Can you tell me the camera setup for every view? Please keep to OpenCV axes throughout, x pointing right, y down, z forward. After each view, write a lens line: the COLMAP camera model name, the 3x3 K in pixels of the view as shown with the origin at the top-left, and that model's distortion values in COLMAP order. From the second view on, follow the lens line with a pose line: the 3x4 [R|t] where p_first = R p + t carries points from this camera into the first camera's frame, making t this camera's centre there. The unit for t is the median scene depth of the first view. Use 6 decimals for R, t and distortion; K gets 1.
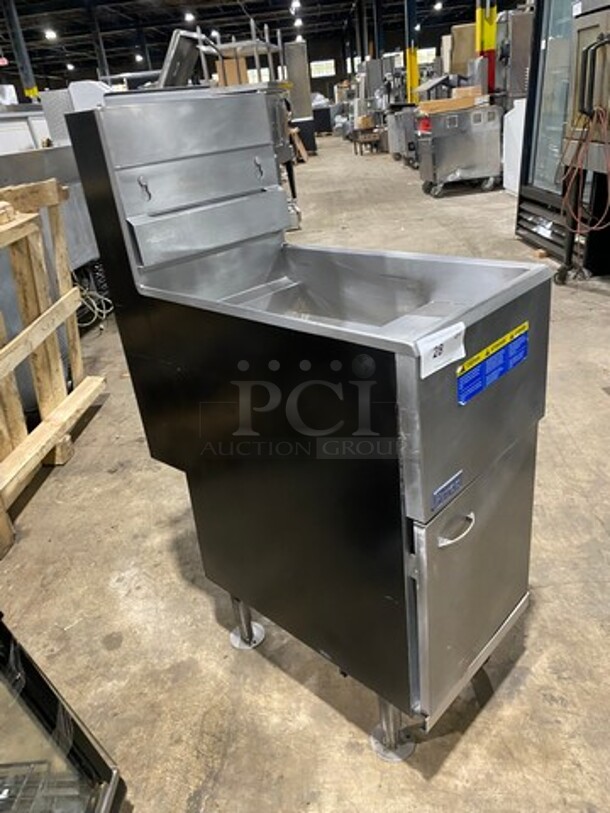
lens RADIAL K [[619.7, 0, 312.0], [0, 619.7, 406.3], [0, 0, 1]] dist [-0.001959, 0.013404]
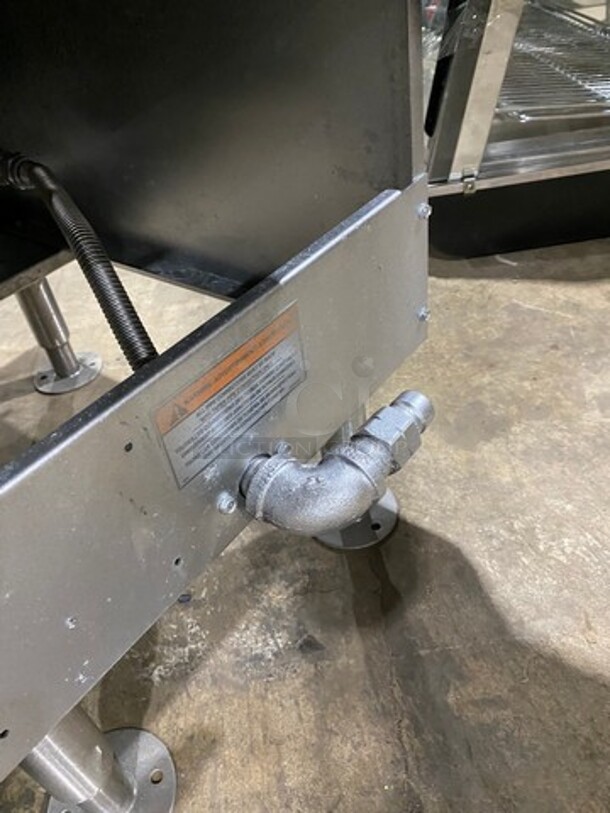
lens RADIAL K [[619.7, 0, 304.3], [0, 619.7, 409.5], [0, 0, 1]] dist [-0.001959, 0.013404]
pose [[-0.968473, 0.239364, 0.069025, -0.133203], [0.158815, 0.379765, 0.911349, -0.004619], [0.191931, 0.893579, -0.405807, 1.237996]]
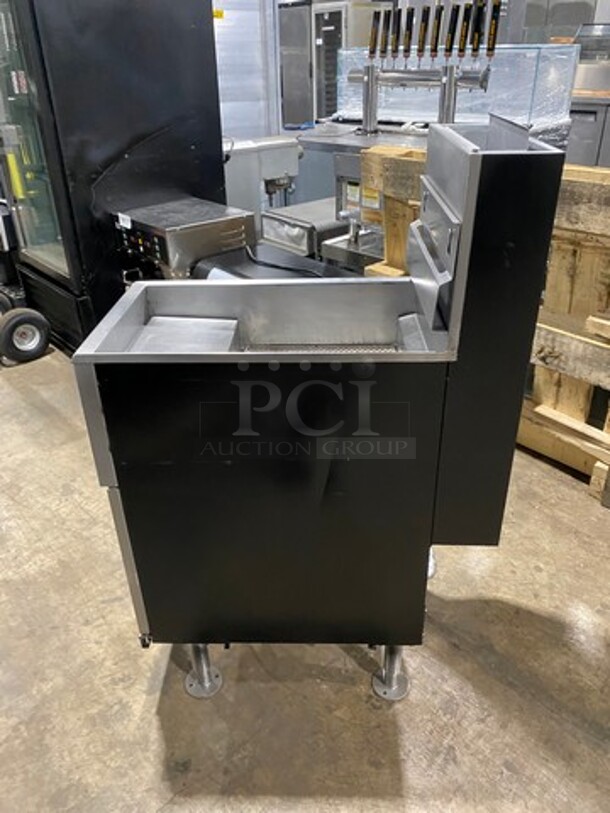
lens RADIAL K [[619.7, 0, 313.9], [0, 619.7, 400.2], [0, 0, 1]] dist [-0.001959, 0.013404]
pose [[-0.733114, 0.432992, -0.524463, 0.484767], [-0.208255, 0.591187, 0.779184, -0.779500], [0.647436, 0.680453, -0.343235, 1.215191]]
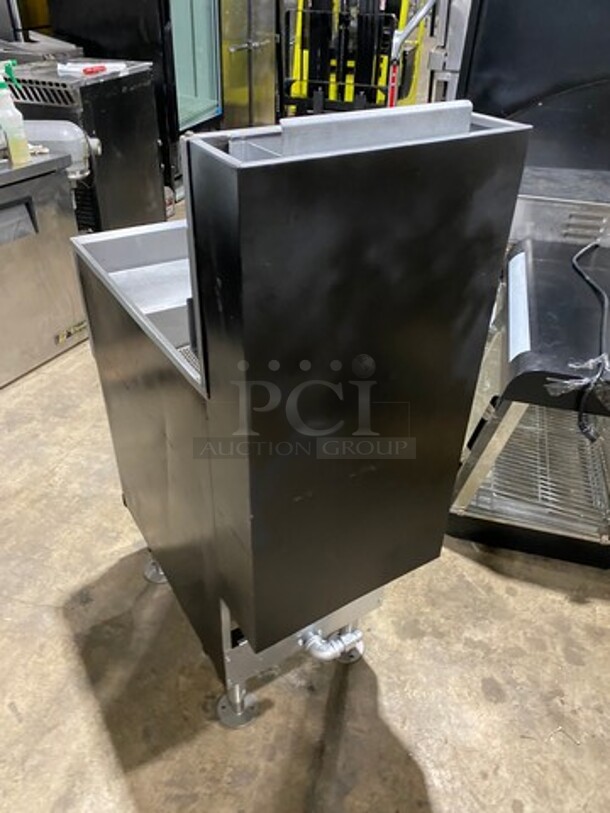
lens RADIAL K [[619.7, 0, 300.6], [0, 619.7, 412.3], [0, 0, 1]] dist [-0.001959, 0.013404]
pose [[-0.964177, -0.077045, 0.253826, -0.288989], [0.182614, 0.501244, 0.845817, -0.736786], [-0.192394, 0.861869, -0.469218, 1.306599]]
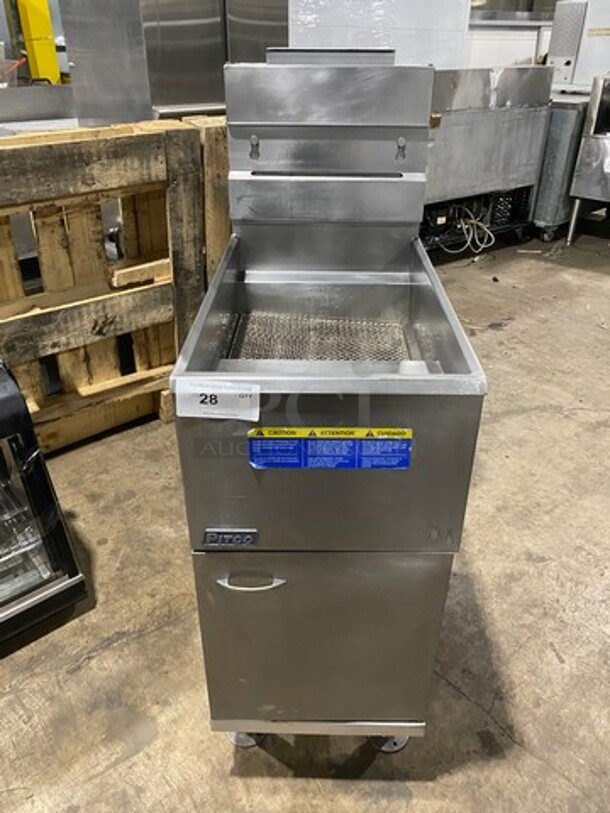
lens RADIAL K [[619.7, 0, 304.1], [0, 619.7, 409.2], [0, 0, 1]] dist [-0.001959, 0.013404]
pose [[0.663017, 0.474451, -0.579055, 0.498623], [-0.393852, 0.878883, 0.269156, -0.225869], [0.636623, 0.049608, 0.769578, 0.213791]]
